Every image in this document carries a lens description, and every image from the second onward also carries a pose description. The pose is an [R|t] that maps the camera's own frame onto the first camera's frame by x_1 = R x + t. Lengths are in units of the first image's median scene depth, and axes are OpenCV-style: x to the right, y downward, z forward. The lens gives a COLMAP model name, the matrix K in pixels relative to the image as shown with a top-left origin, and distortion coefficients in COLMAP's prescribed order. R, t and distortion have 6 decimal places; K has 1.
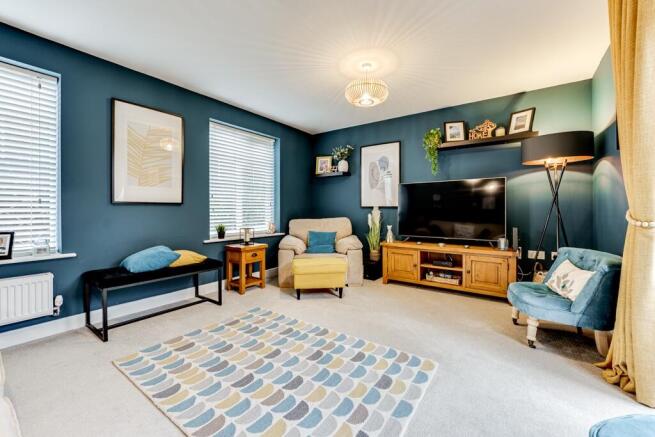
lens RADIAL K [[272.8, 0, 319.0], [0, 272.8, 212.1], [0, 0, 1]] dist [-0.002675, -0.000206]
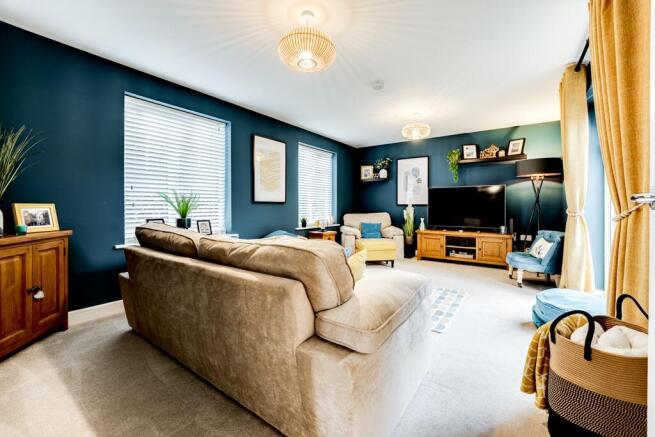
lens RADIAL K [[268.6, 0, 328.2], [0, 268.6, 209.4], [0, 0, 1]] dist [-0.001567, -0.000177]
pose [[0.999880, 0.001426, 0.015442, -0.288460], [-0.001450, 0.999998, 0.001548, 0.003616], [-0.015440, -0.001570, 0.999880, -0.427787]]
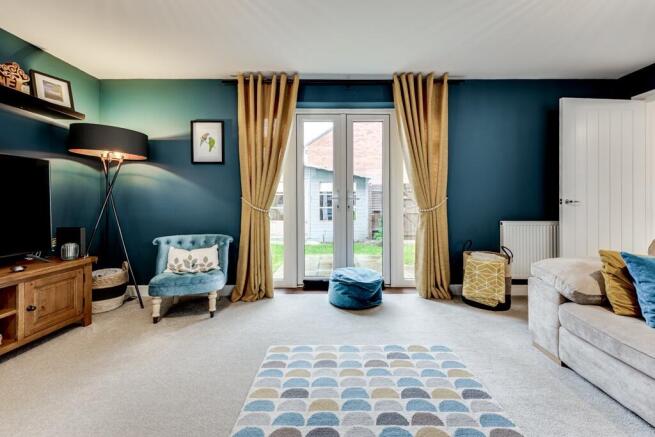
lens RADIAL K [[257.3, 0, 336.6], [0, 257.3, 200.0], [0, 0, 1]] dist [0.000975, -0.000026]
pose [[-0.597240, 0.016334, 0.801896, -0.303384], [0.011694, 0.999864, -0.011657, -0.003901], [-0.801977, 0.002415, -0.597349, 0.785142]]
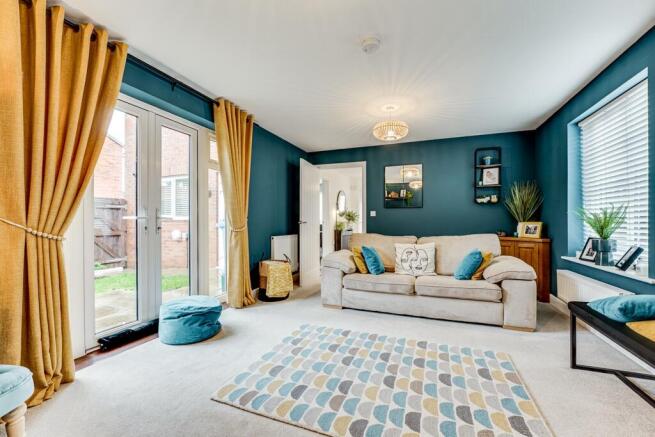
lens RADIAL K [[272.8, 0, 319.0], [0, 272.8, 212.1], [0, 0, 1]] dist [-0.002675, -0.000206]
pose [[-0.971527, -0.005488, -0.236865, 0.172811], [0.000524, 0.999679, -0.025312, -0.017938], [0.236928, -0.024715, -0.971213, 1.109608]]
